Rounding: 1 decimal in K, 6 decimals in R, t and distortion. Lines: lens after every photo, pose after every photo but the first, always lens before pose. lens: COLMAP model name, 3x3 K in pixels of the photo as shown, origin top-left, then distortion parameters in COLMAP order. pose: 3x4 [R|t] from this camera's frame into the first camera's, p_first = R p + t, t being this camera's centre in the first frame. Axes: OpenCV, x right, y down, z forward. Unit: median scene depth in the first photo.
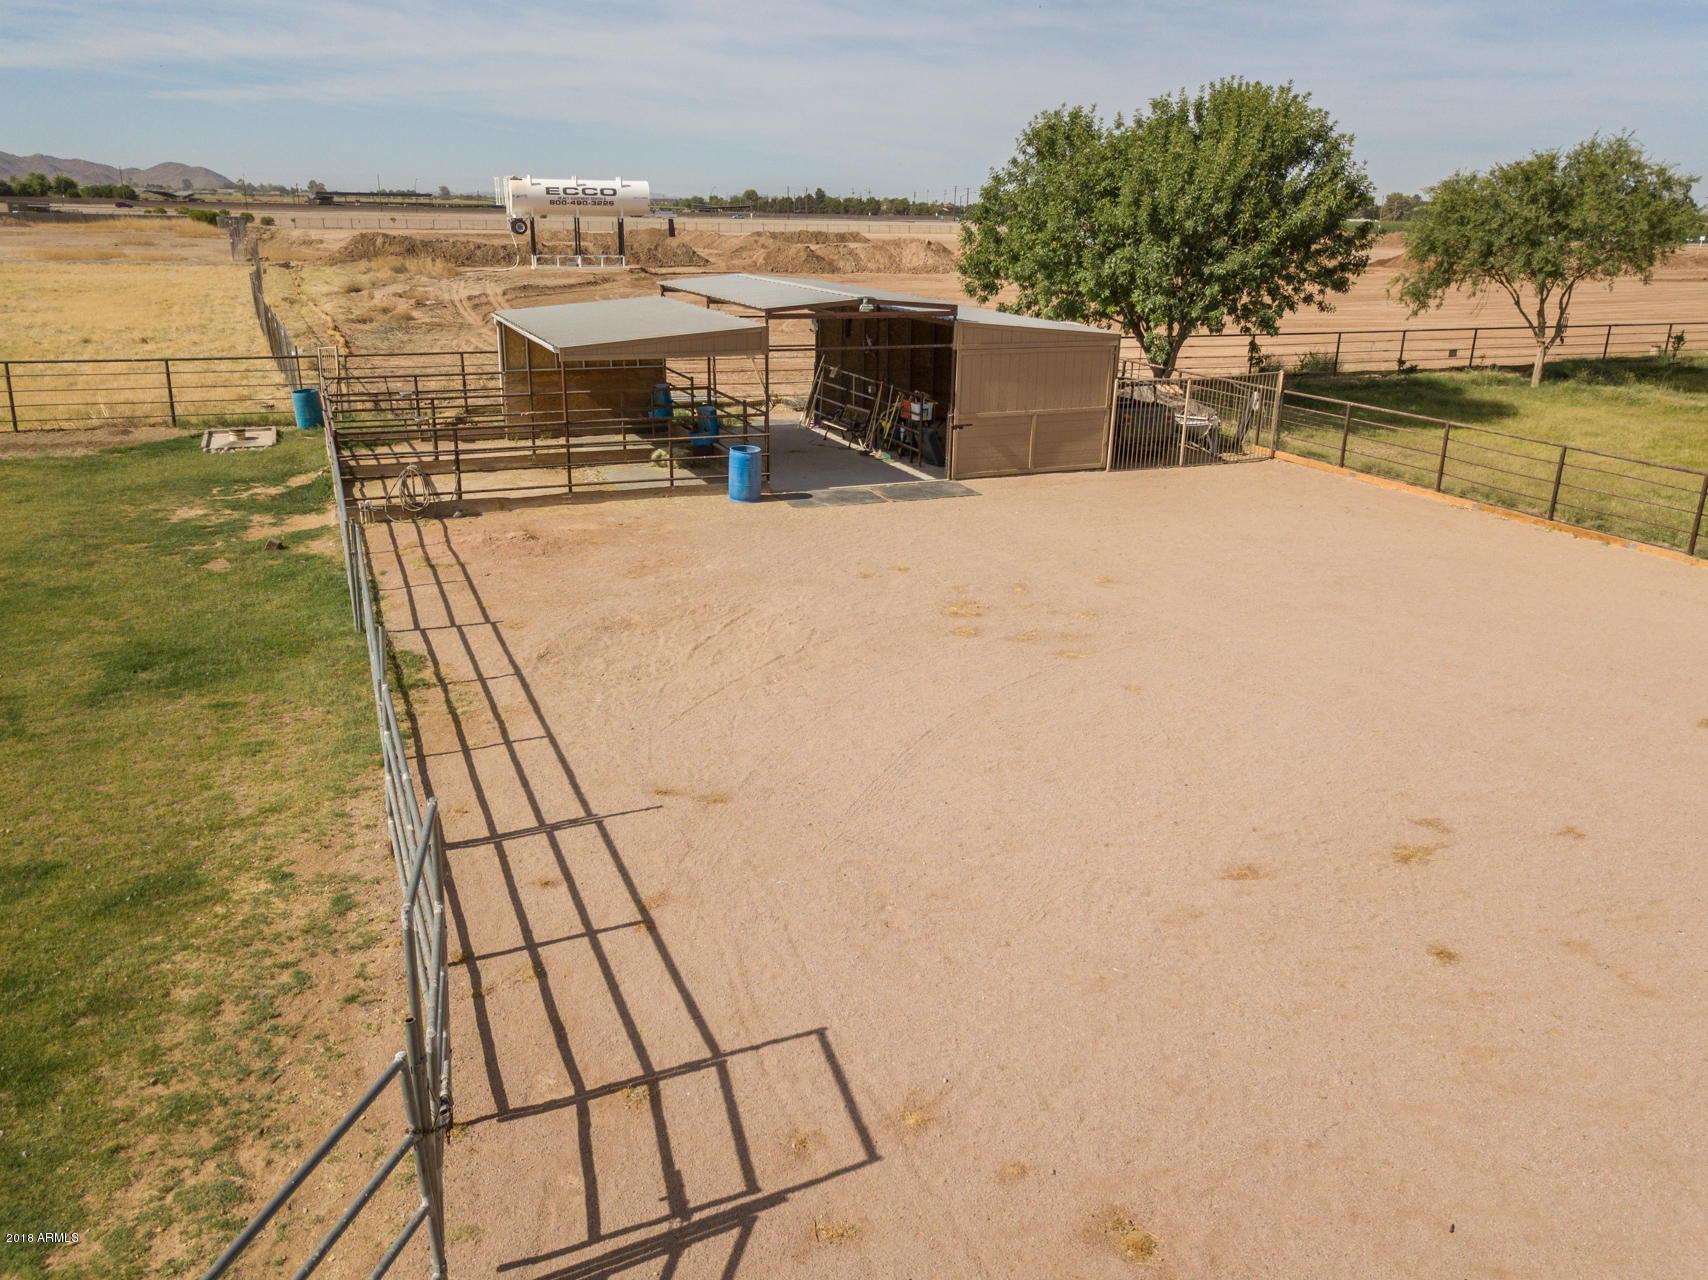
lens RADIAL K [[1303.8, 0, 868.0], [0, 1303.8, 641.9], [0, 0, 1]] dist [0.007343, -0.000262]
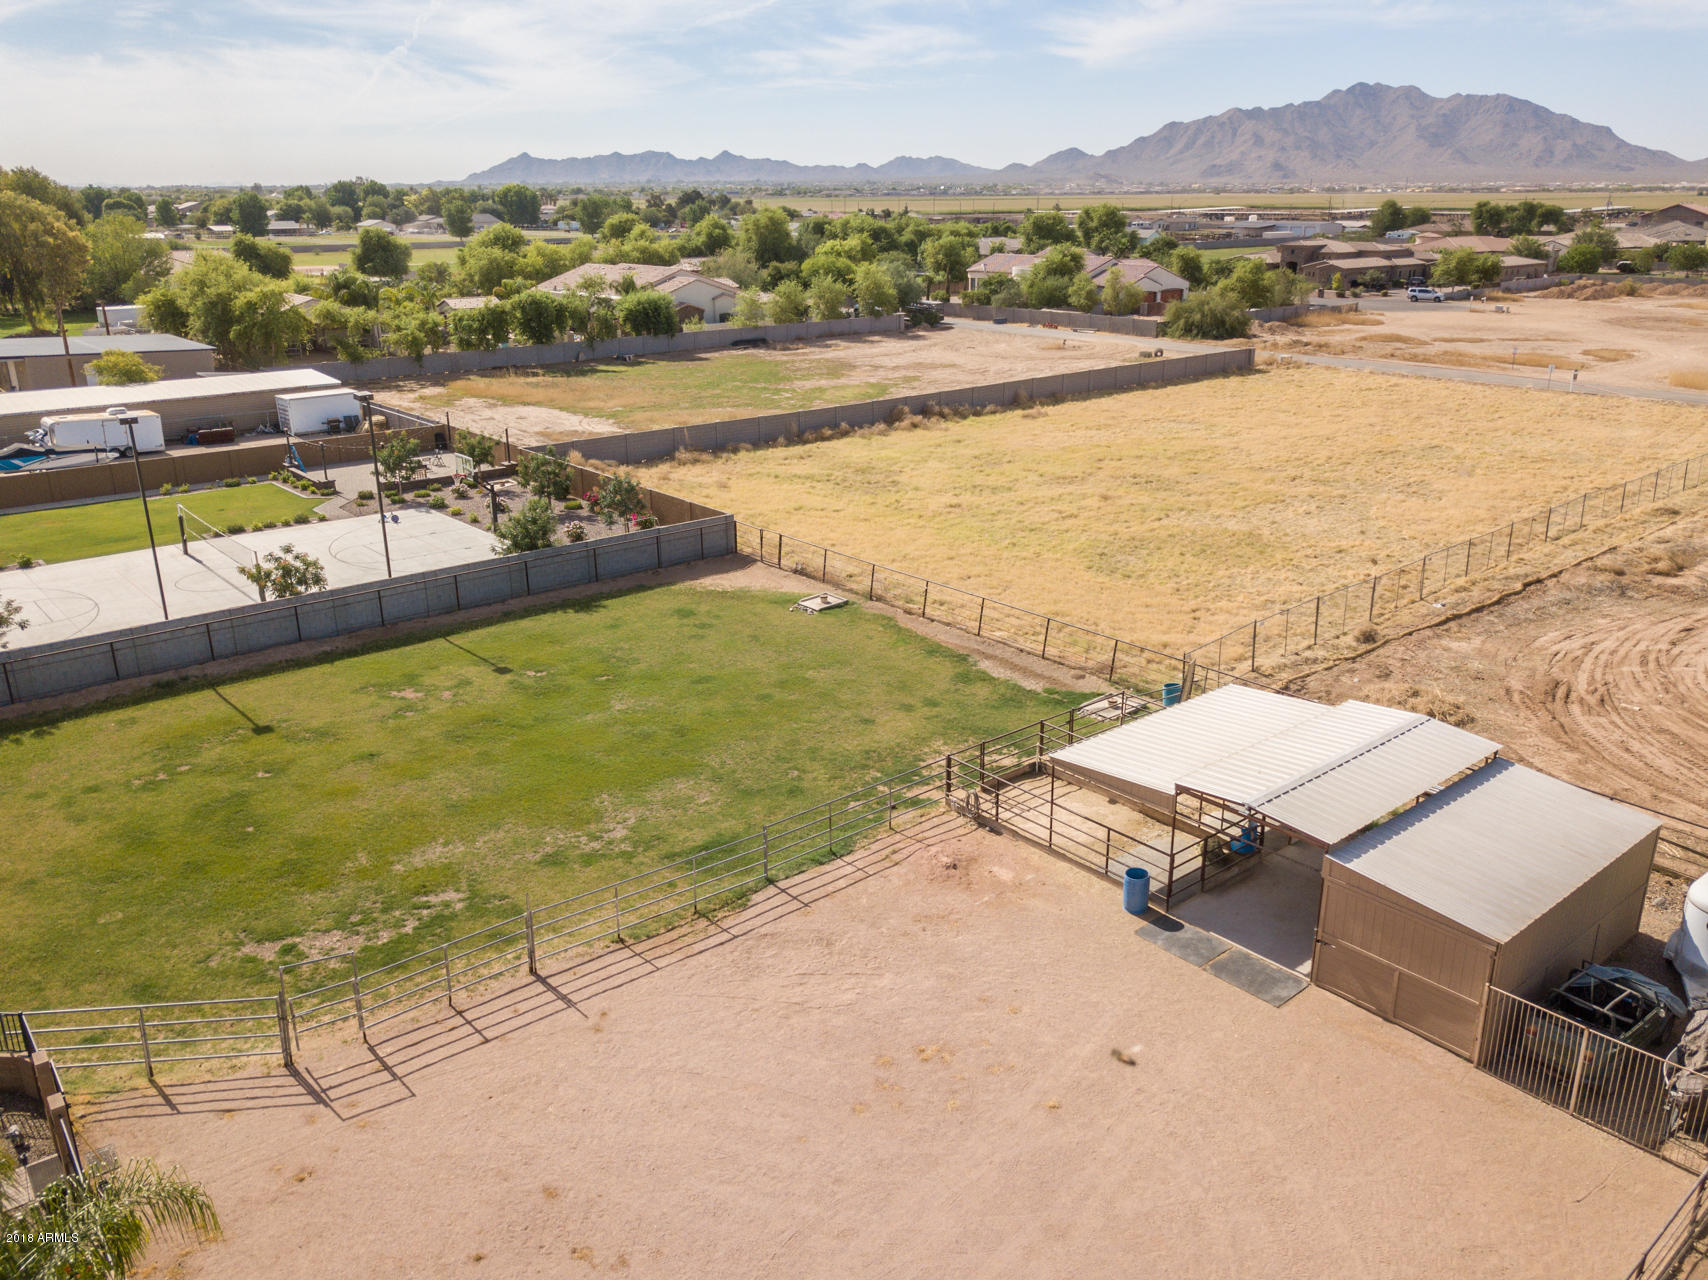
lens RADIAL K [[1303.8, 0, 868.0], [0, 1303.8, 641.9], [0, 0, 1]] dist [0.007343, -0.000262]
pose [[0.299091, 0.292061, -0.908430, 1.236356], [-0.288708, 0.935086, 0.205577, -0.725863], [0.909501, 0.200785, 0.363997, 0.314442]]
